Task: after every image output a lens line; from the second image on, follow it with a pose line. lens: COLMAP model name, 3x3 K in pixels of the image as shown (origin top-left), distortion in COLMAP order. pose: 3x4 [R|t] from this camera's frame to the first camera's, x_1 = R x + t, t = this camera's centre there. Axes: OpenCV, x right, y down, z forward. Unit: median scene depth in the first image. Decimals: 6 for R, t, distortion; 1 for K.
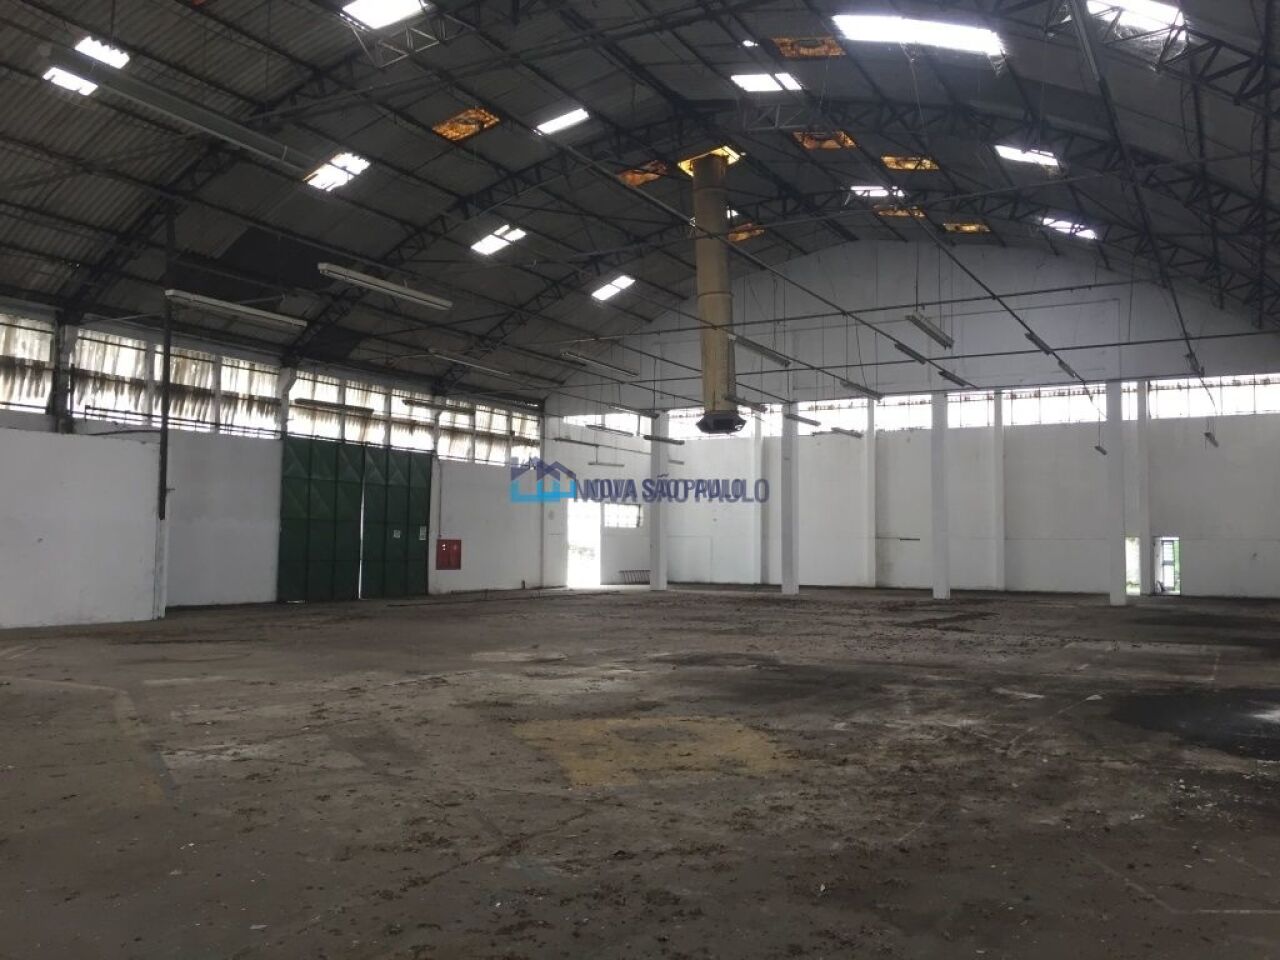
lens RADIAL K [[1110.2, 0, 640.0], [0, 1110.2, 468.4], [0, 0, 1]] dist [0.105883, -0.141479]
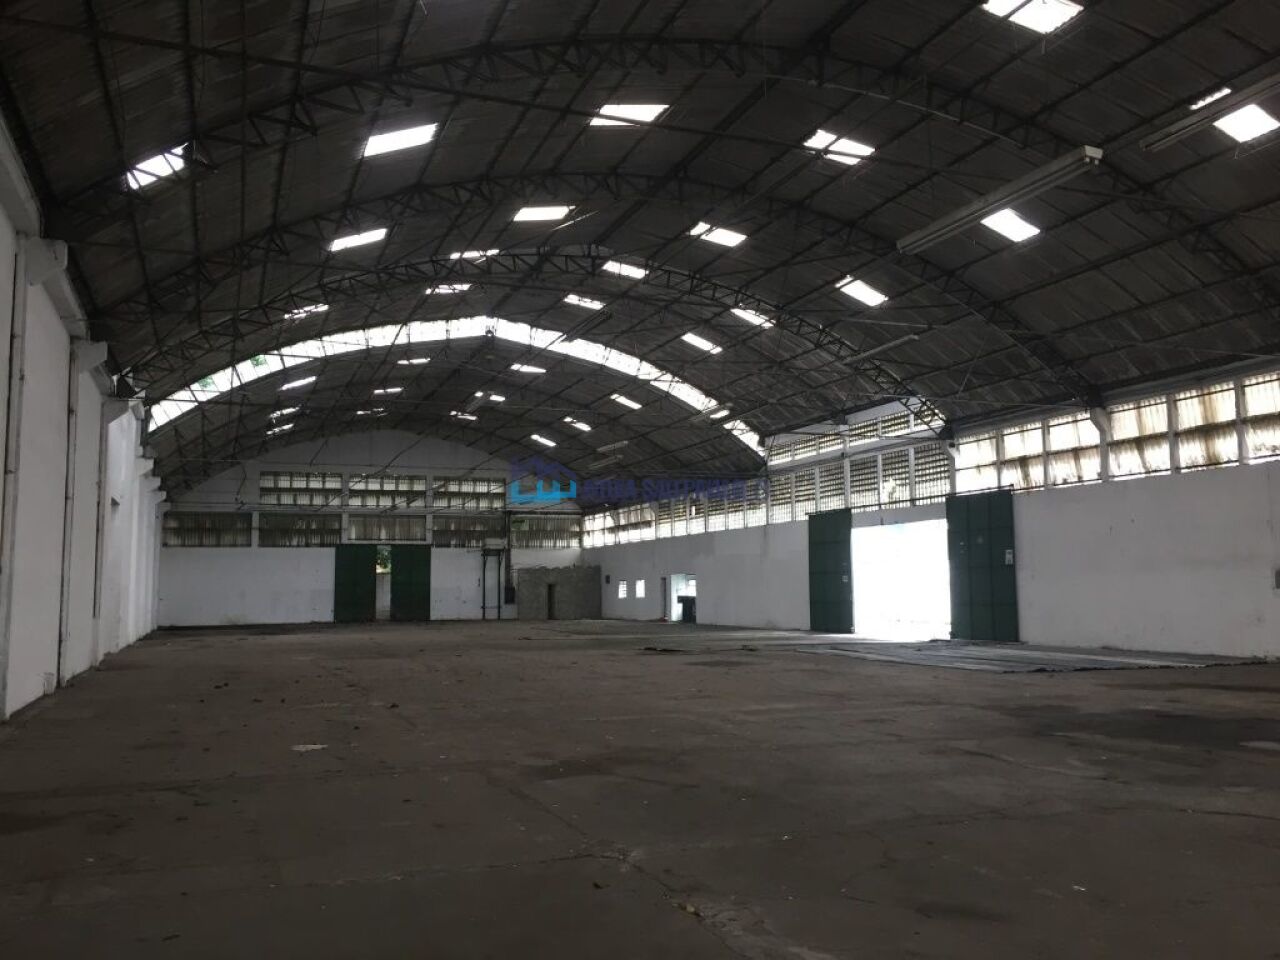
lens RADIAL K [[1110.2, 0, 640.0], [0, 1110.2, 468.4], [0, 0, 1]] dist [0.105883, -0.141479]
pose [[-0.644757, -0.092994, -0.758710, 0.665345], [0.046967, 0.985877, -0.160751, 0.097612], [0.762943, -0.139280, -0.631284, 1.244038]]
